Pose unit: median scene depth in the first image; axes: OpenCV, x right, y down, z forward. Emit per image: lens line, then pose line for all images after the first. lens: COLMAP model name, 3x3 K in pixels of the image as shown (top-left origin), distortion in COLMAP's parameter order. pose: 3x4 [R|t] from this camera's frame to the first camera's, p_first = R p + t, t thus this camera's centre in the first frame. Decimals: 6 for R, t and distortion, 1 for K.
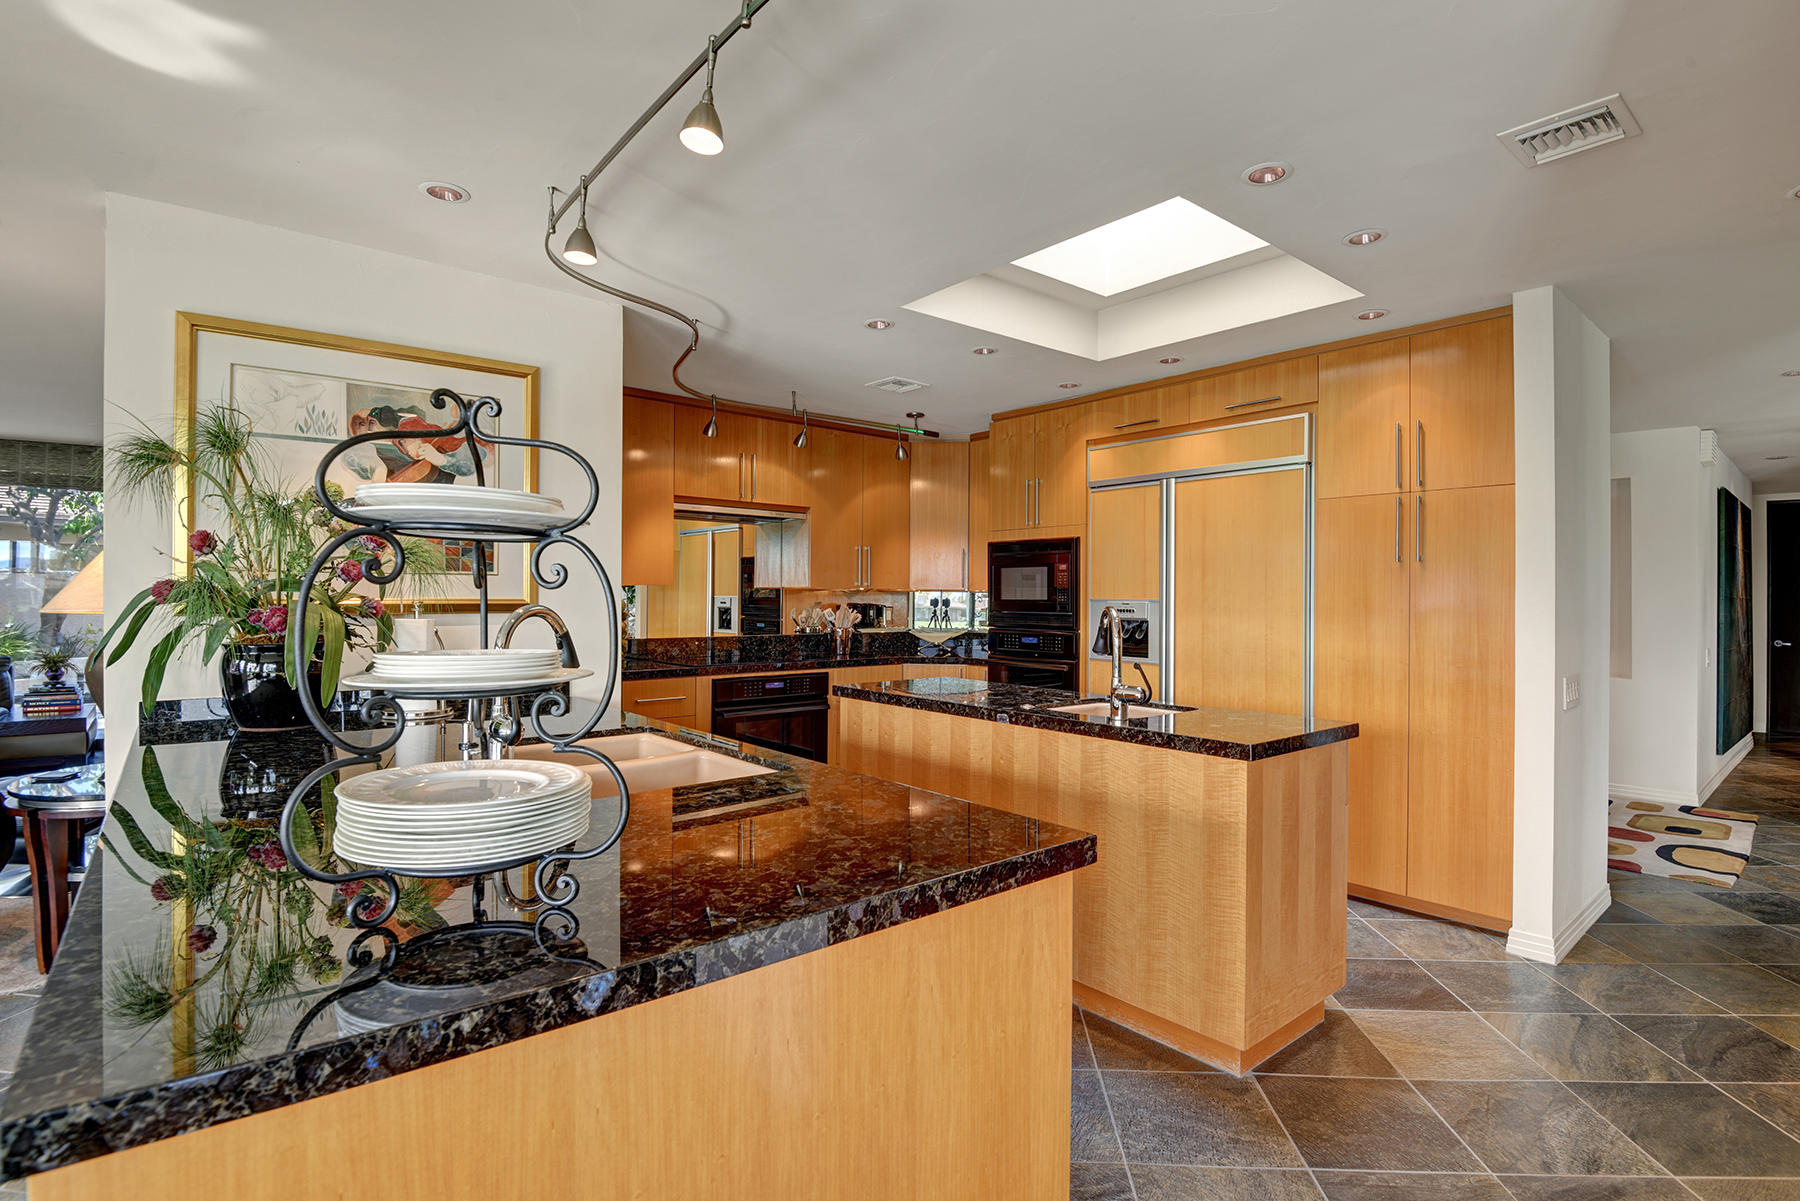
lens RADIAL K [[863.1, 0, 906.9], [0, 863.1, 600.5], [0, 0, 1]] dist [-0.019074, -0.007183]
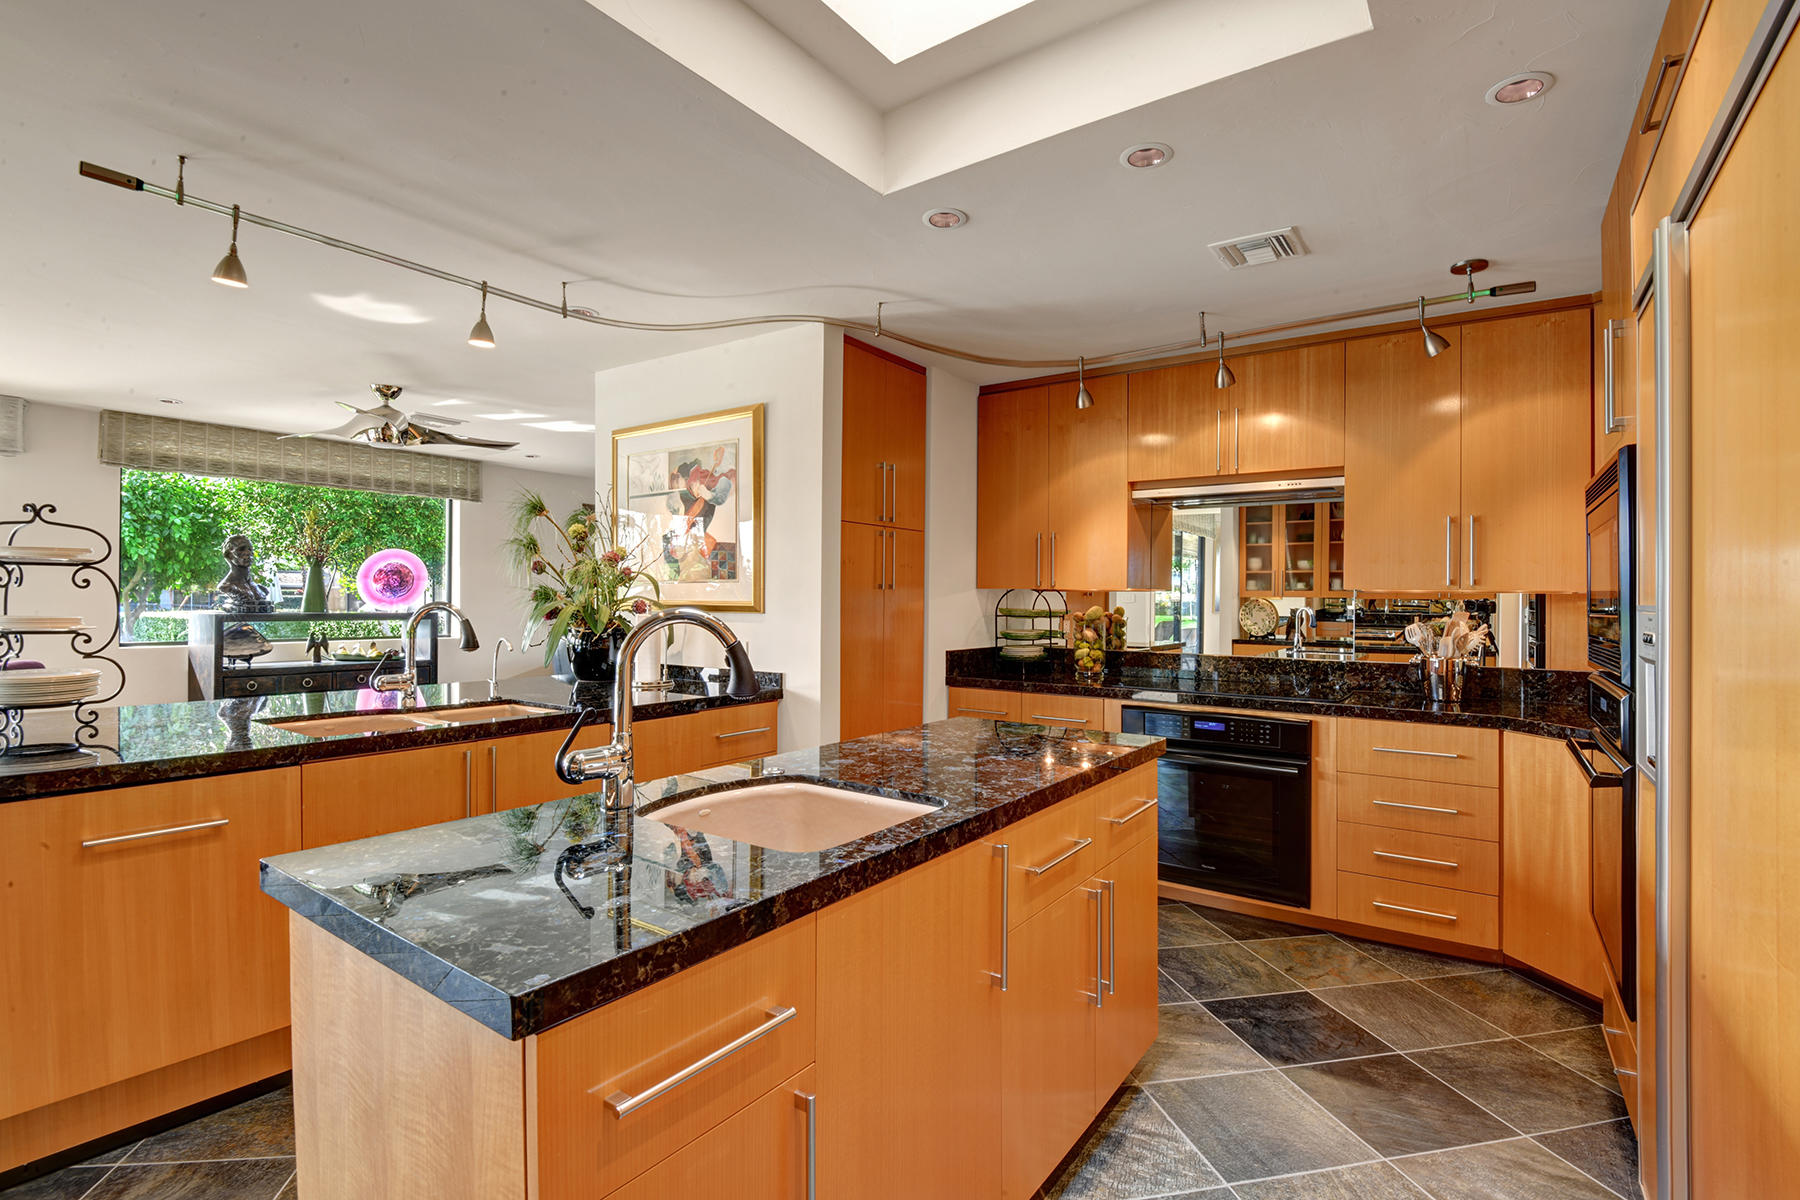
lens RADIAL K [[828.7, 0, 888.0], [0, 828.7, 600.5], [0, 0, 1]] dist [-0.013024, -0.009975]
pose [[0.250085, -0.000186, -0.968224, 0.518280], [-0.011374, 0.999930, -0.003130, -0.001153], [0.968157, 0.011795, 0.250066, 0.654372]]
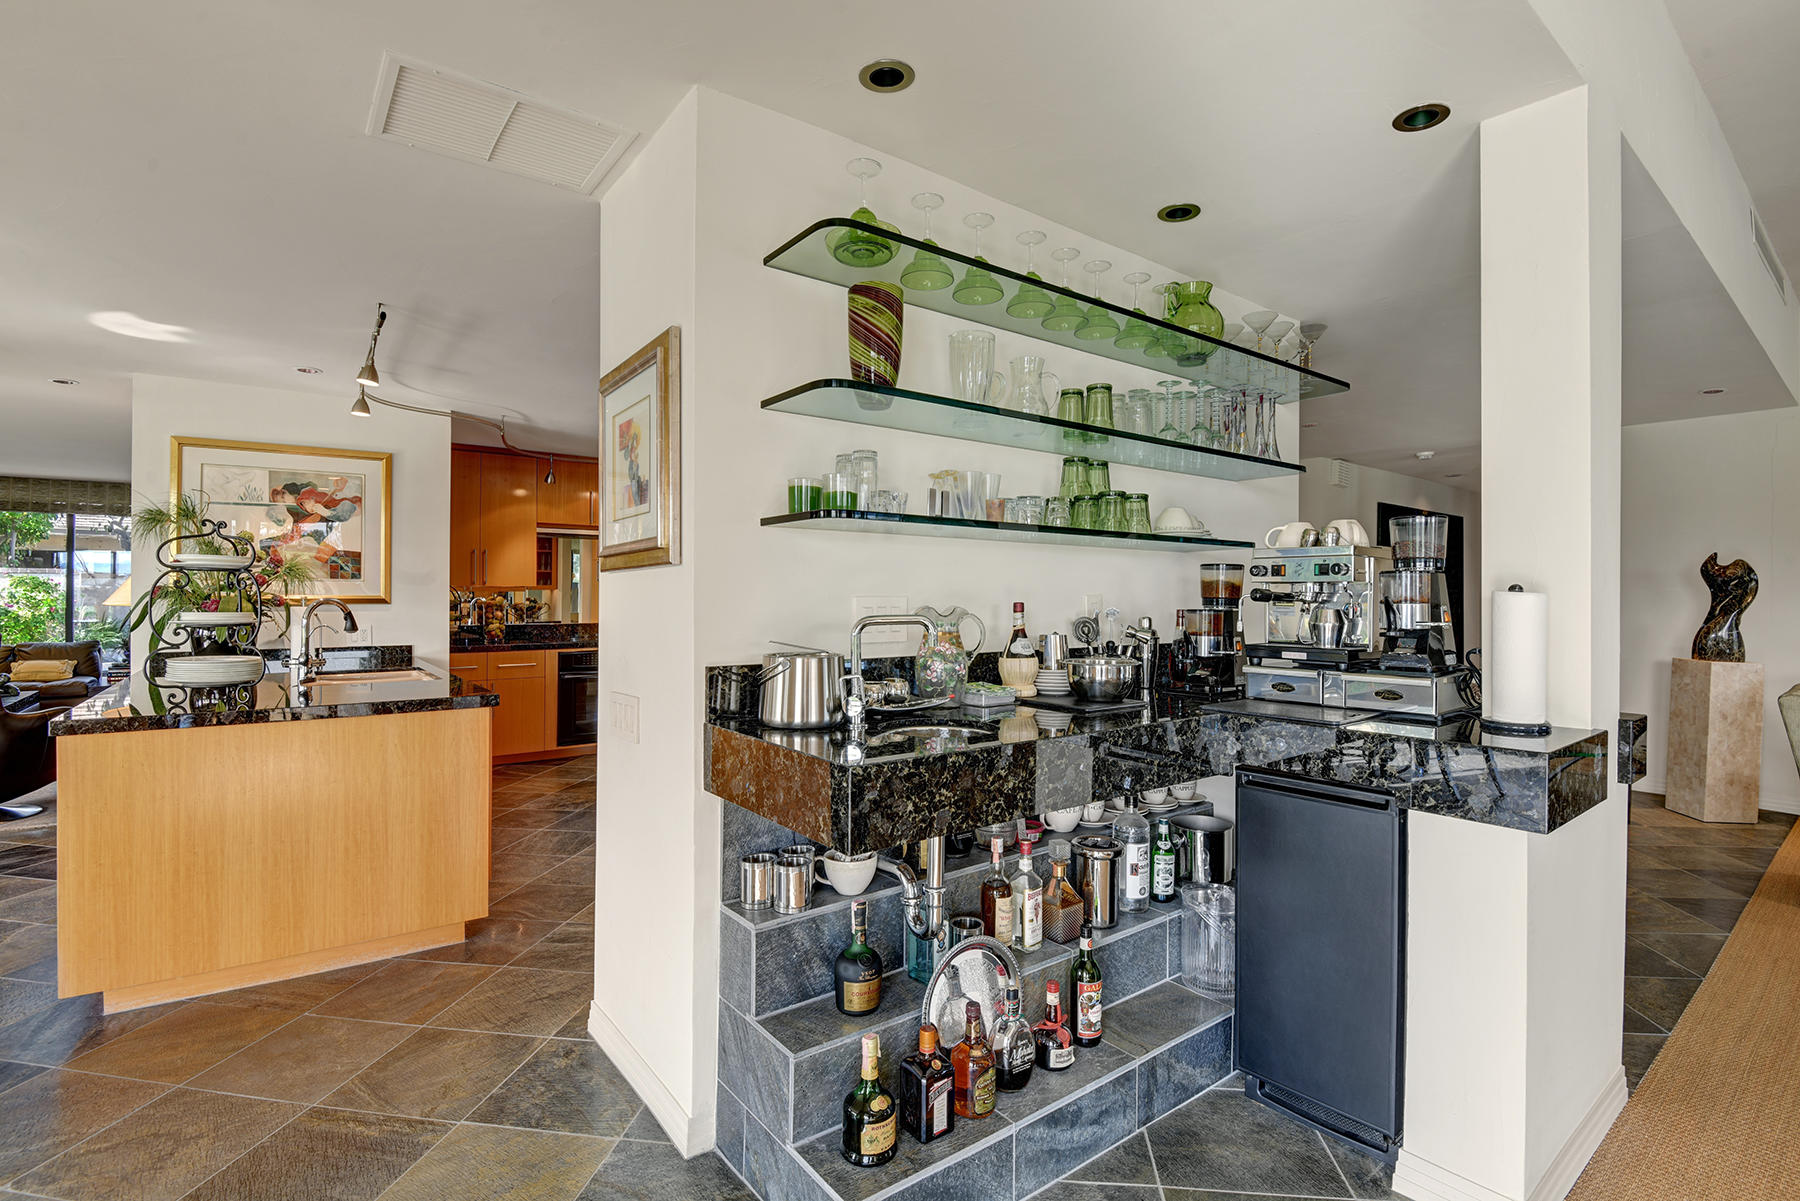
lens RADIAL K [[828.7, 0, 887.2], [0, 828.7, 584.9], [0, 0, 1]] dist [-0.013024, -0.009975]
pose [[0.998060, -0.007208, -0.061835, 0.447734], [0.006312, 0.999872, -0.014677, 0.005269], [0.061933, 0.014258, 0.997978, -0.370368]]
